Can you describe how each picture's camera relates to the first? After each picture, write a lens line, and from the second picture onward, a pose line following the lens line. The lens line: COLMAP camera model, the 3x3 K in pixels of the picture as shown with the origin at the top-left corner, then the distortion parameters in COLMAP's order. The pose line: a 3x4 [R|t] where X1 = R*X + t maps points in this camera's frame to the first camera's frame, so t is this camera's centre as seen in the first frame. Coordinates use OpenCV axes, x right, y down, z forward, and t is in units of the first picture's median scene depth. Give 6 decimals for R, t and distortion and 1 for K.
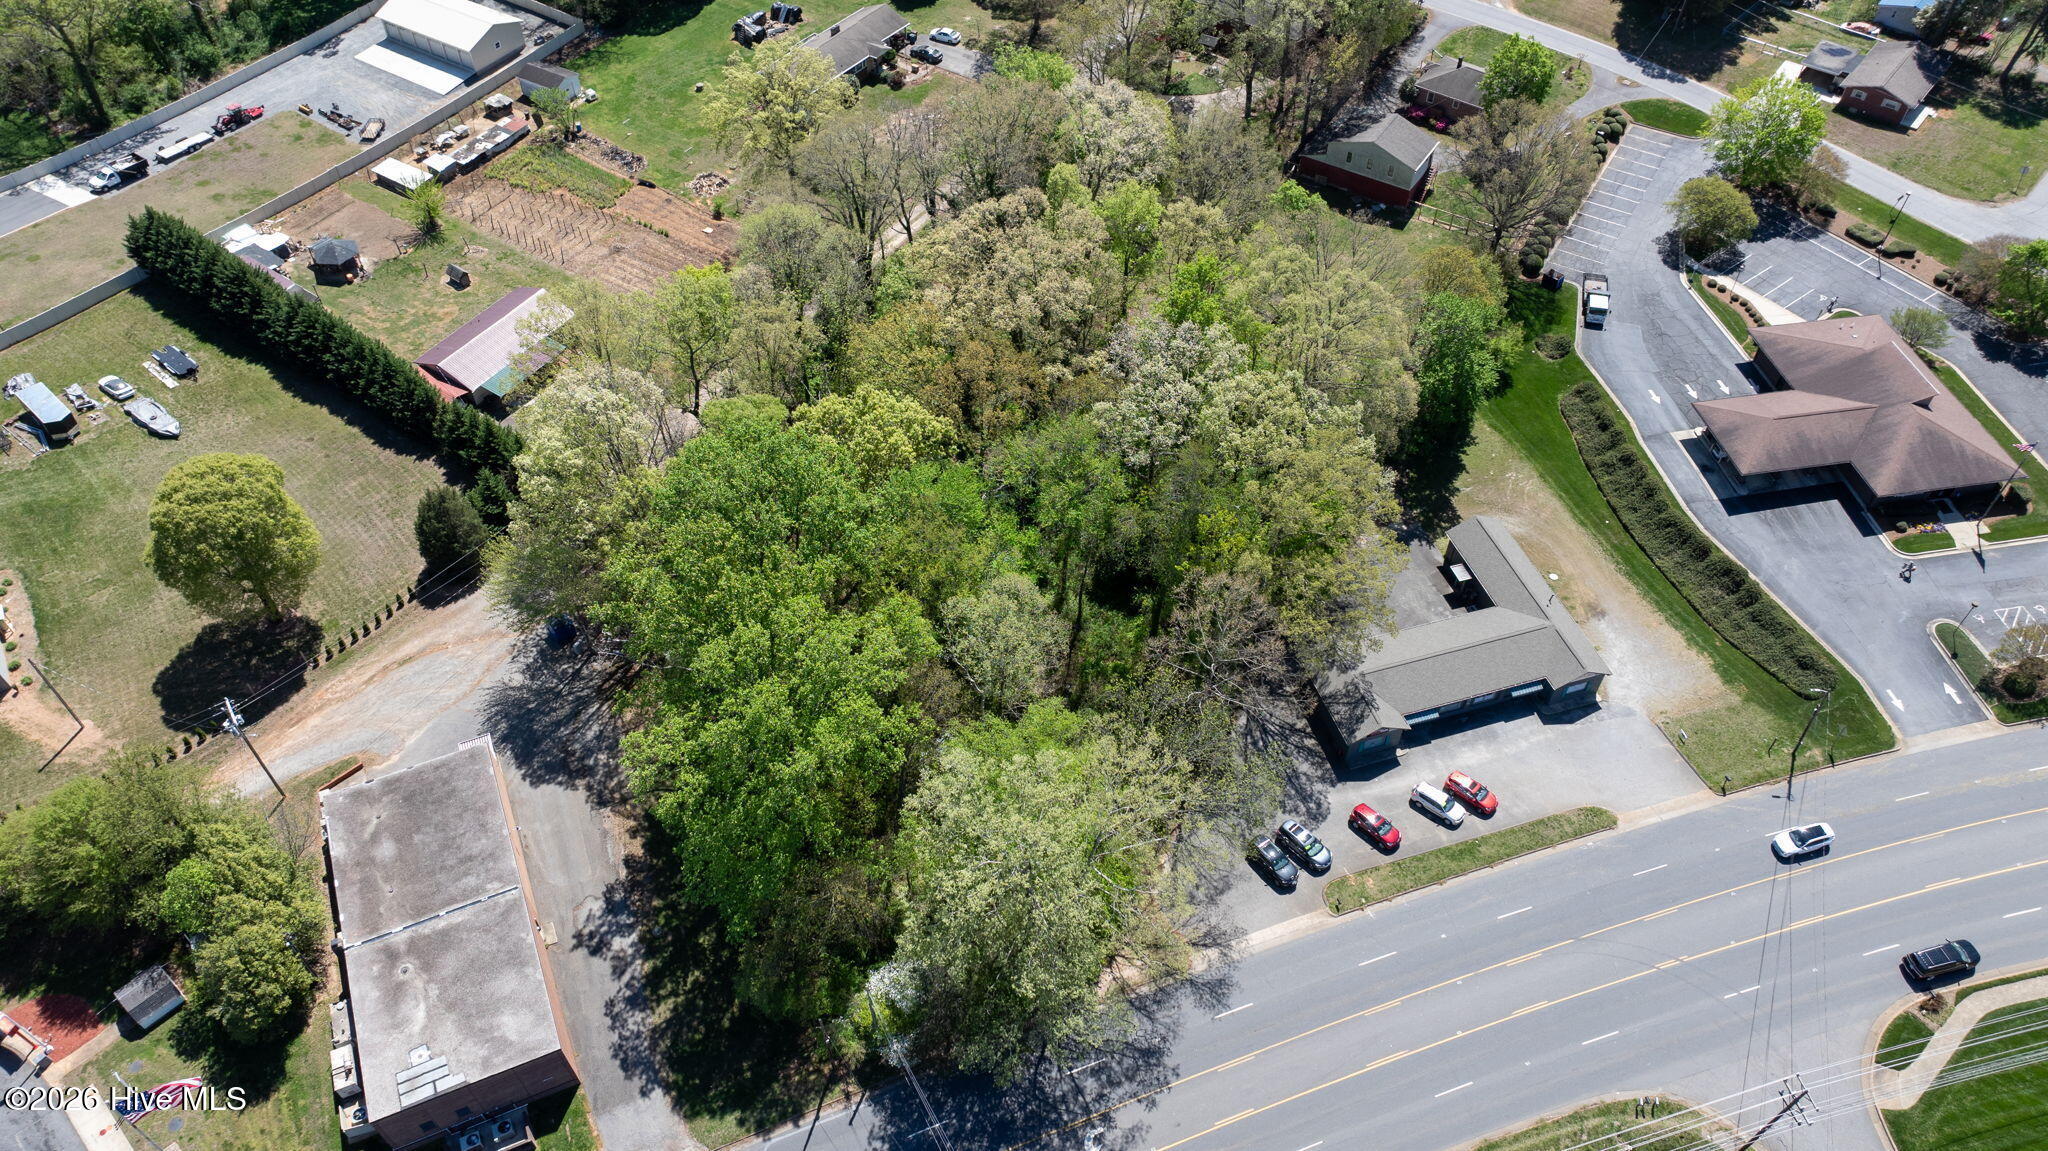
lens RADIAL K [[1434.9, 0, 1032.4], [0, 1434.9, 571.6], [0, 0, 1]] dist [-0.036939, 0.036043]
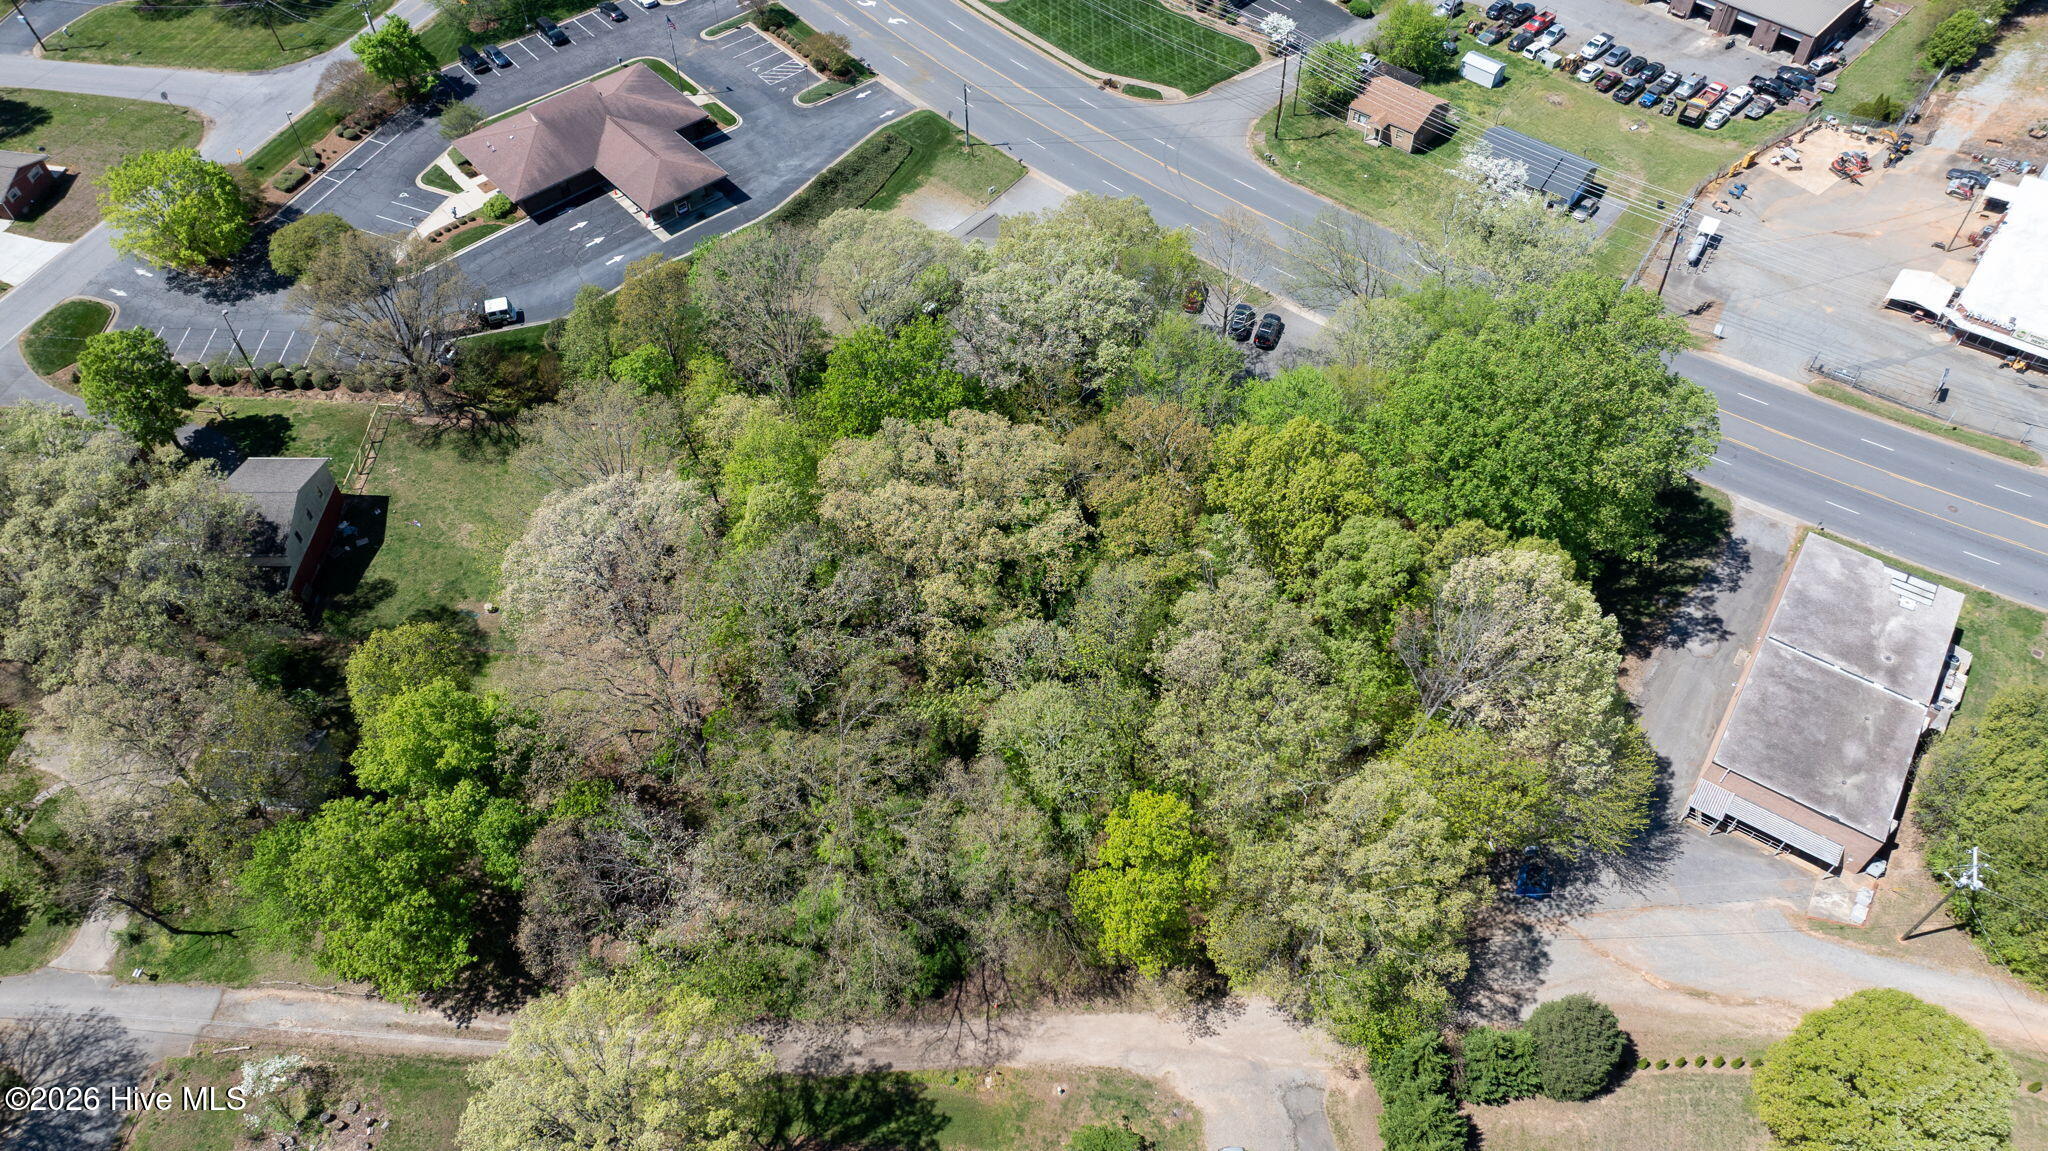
lens RADIAL K [[1434.9, 0, 1032.6], [0, 1434.9, 573.2], [0, 0, 1]] dist [-0.036939, 0.036043]
pose [[-0.529167, -0.650767, 0.544504, -0.535737], [0.634701, 0.122321, 0.763016, -0.842984], [-0.563150, 0.749360, 0.348314, 0.768690]]
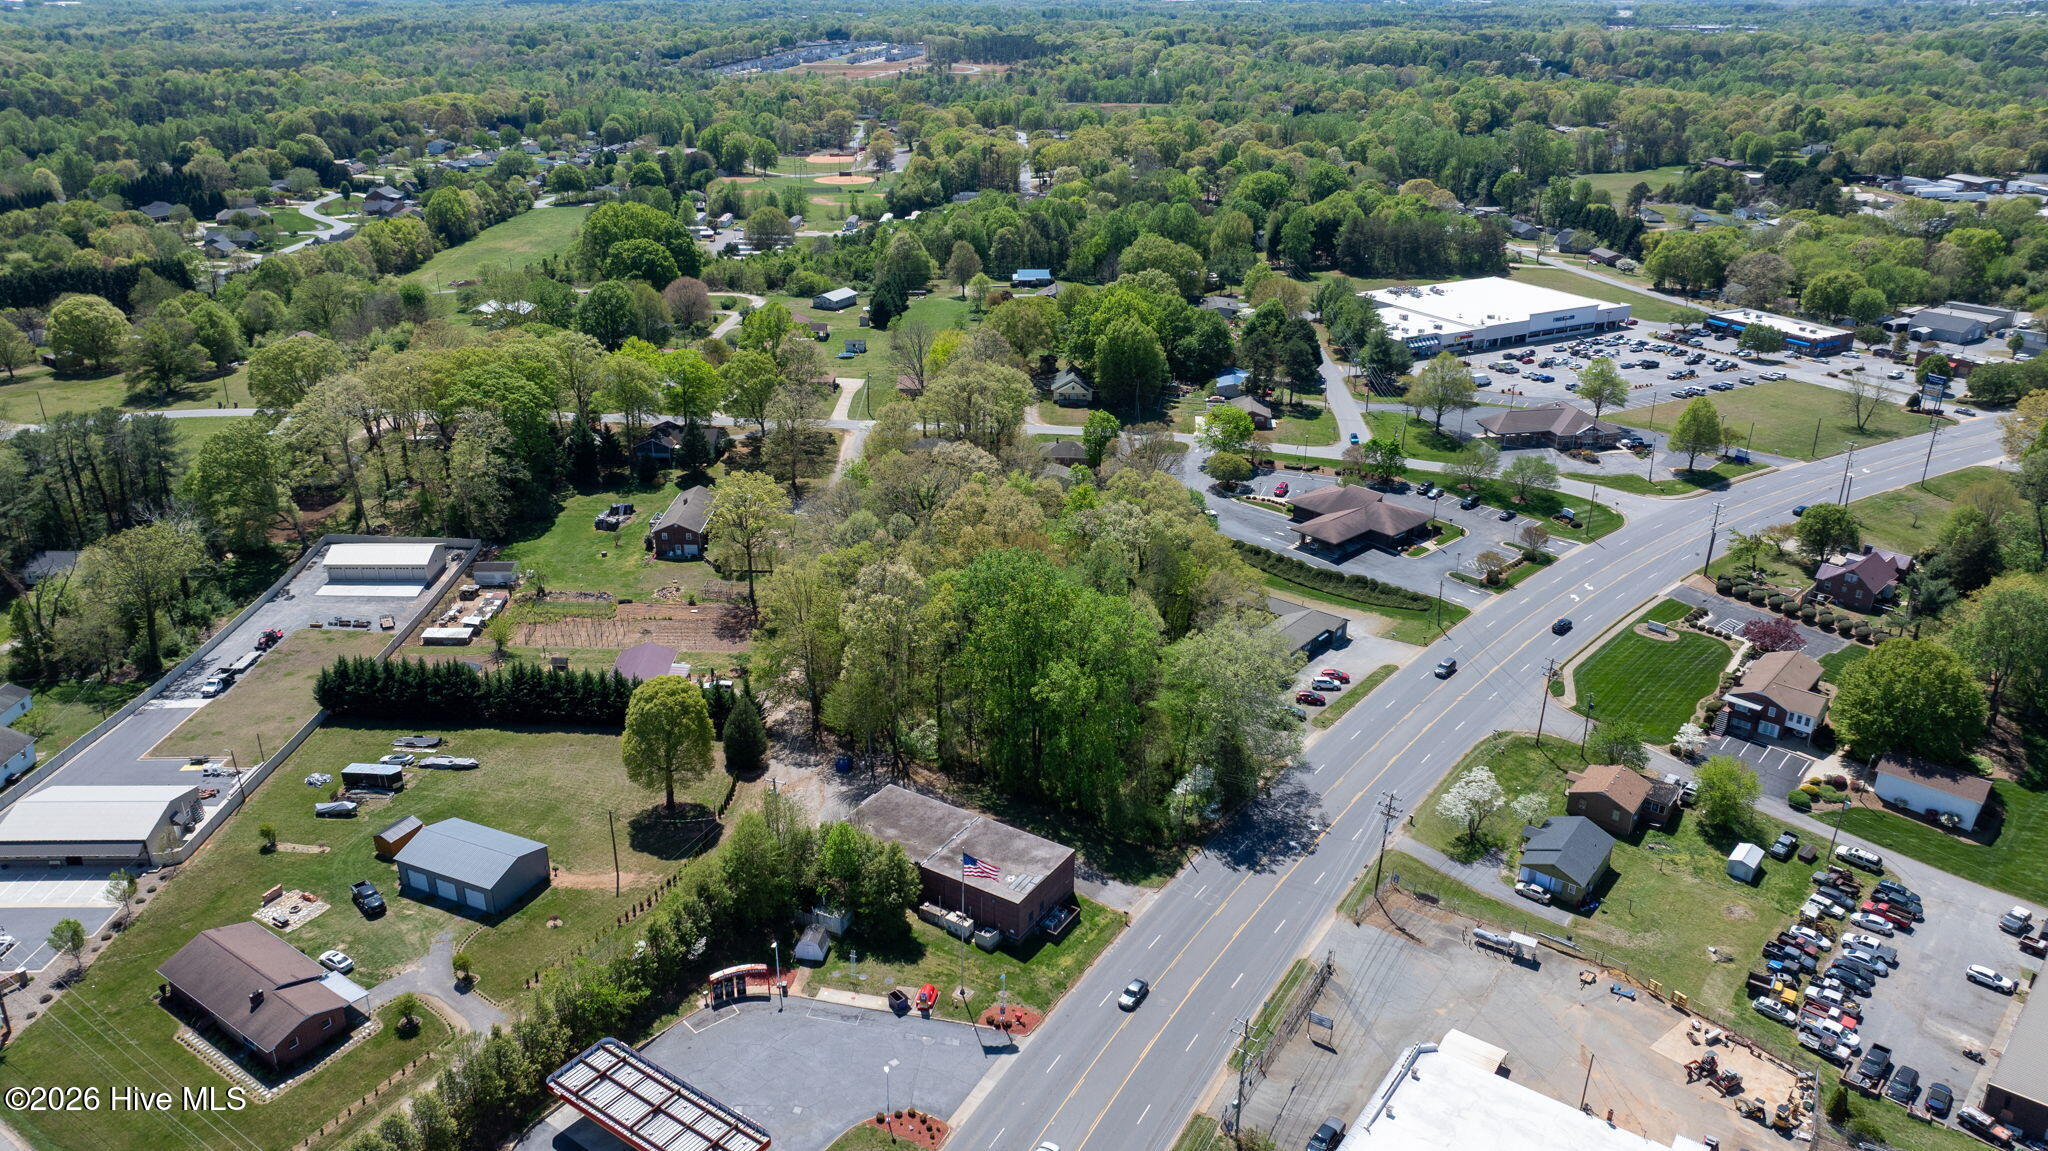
lens RADIAL K [[1434.9, 0, 1029.4], [0, 1434.9, 574.8], [0, 0, 1]] dist [-0.036939, 0.036043]
pose [[0.832666, -0.211355, 0.511857, -0.955250], [0.406897, 0.860477, -0.306616, 0.442415], [-0.375636, 0.463582, 0.802489, -0.440776]]
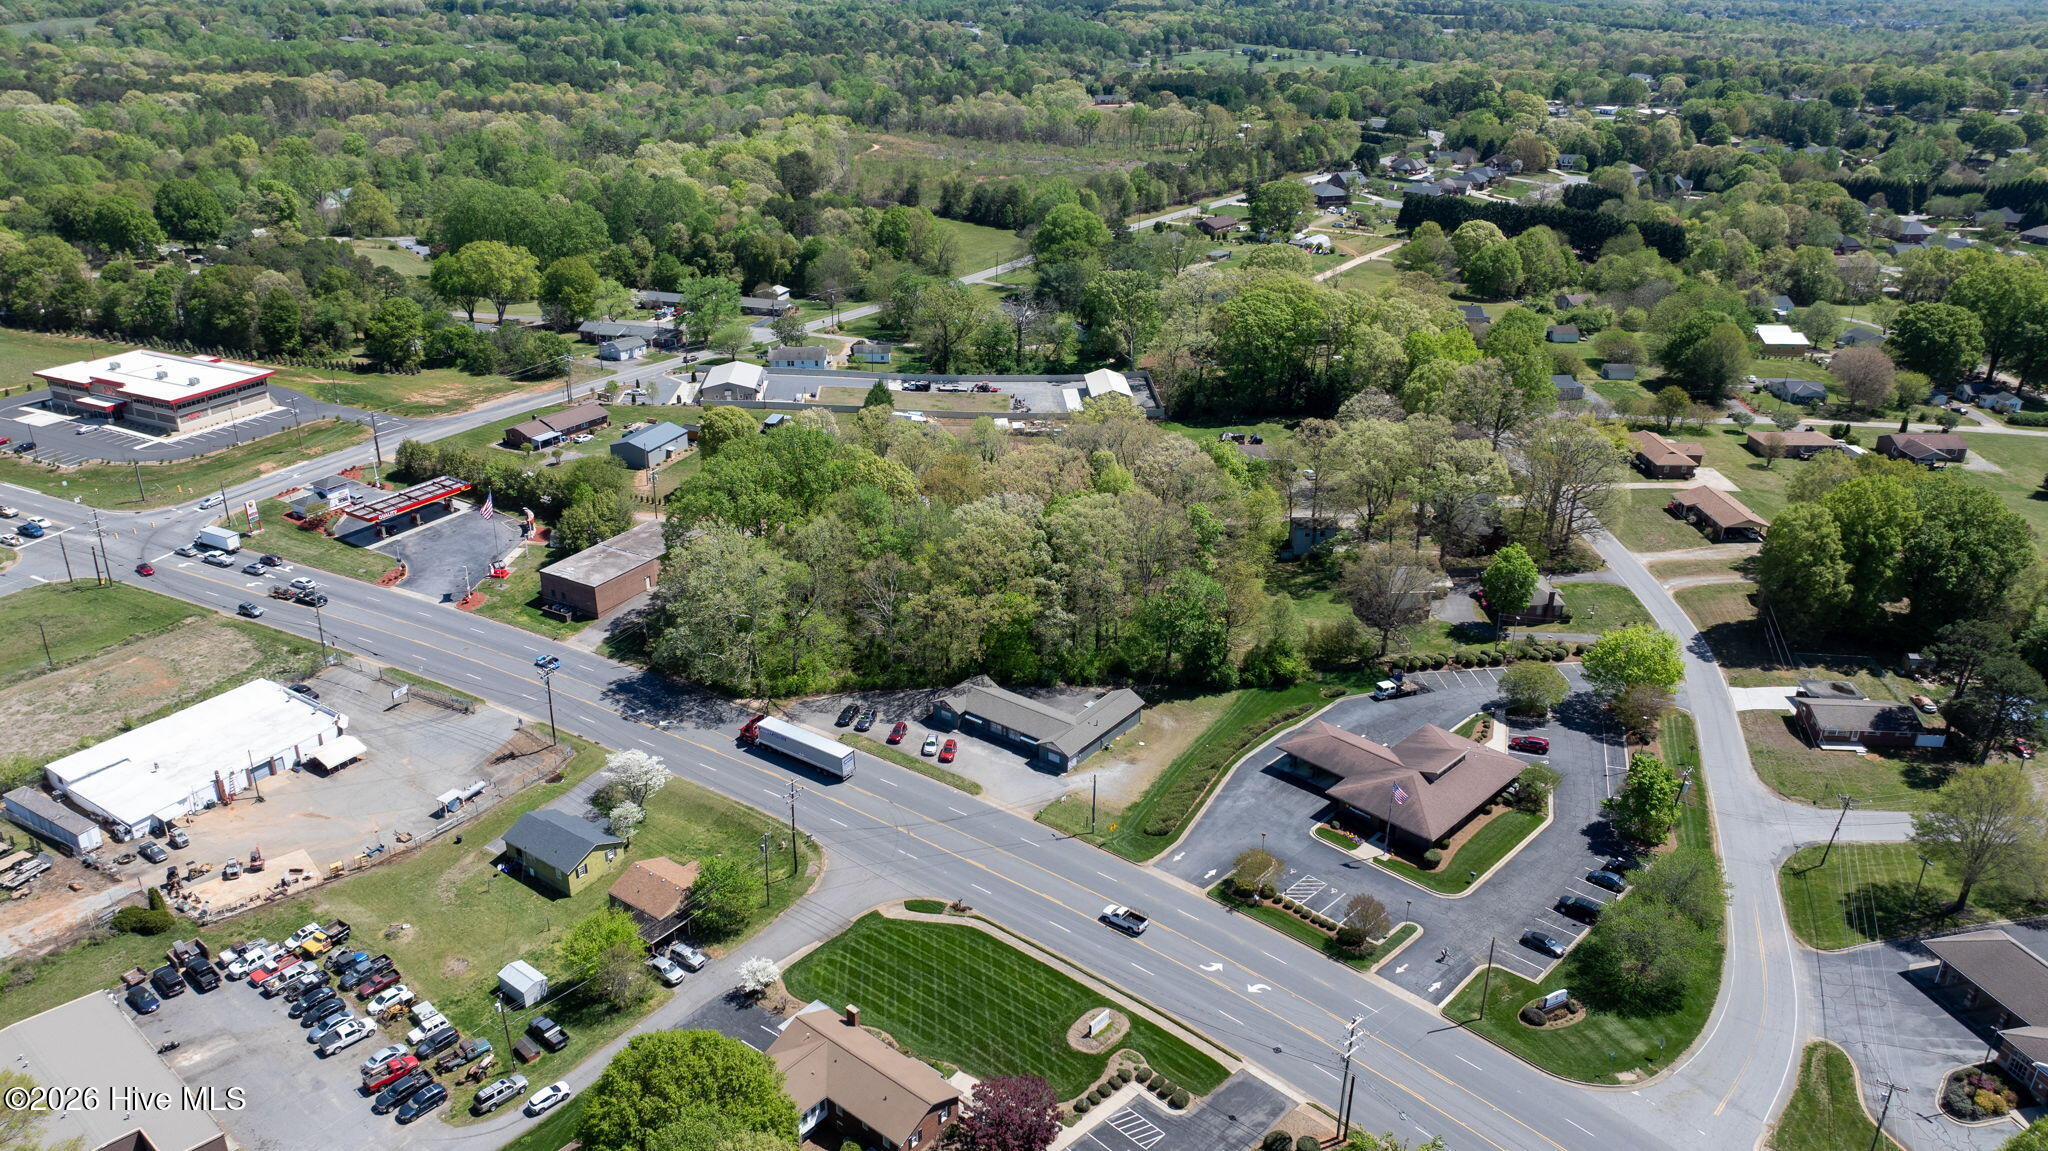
lens RADIAL K [[1434.9, 0, 1027.8], [0, 1434.9, 584.7], [0, 0, 1]] dist [-0.036939, 0.036043]
pose [[0.590533, 0.338826, -0.732440, 1.482622], [-0.609249, 0.782368, -0.129287, 0.155859], [0.529231, 0.522587, 0.668444, -0.186762]]
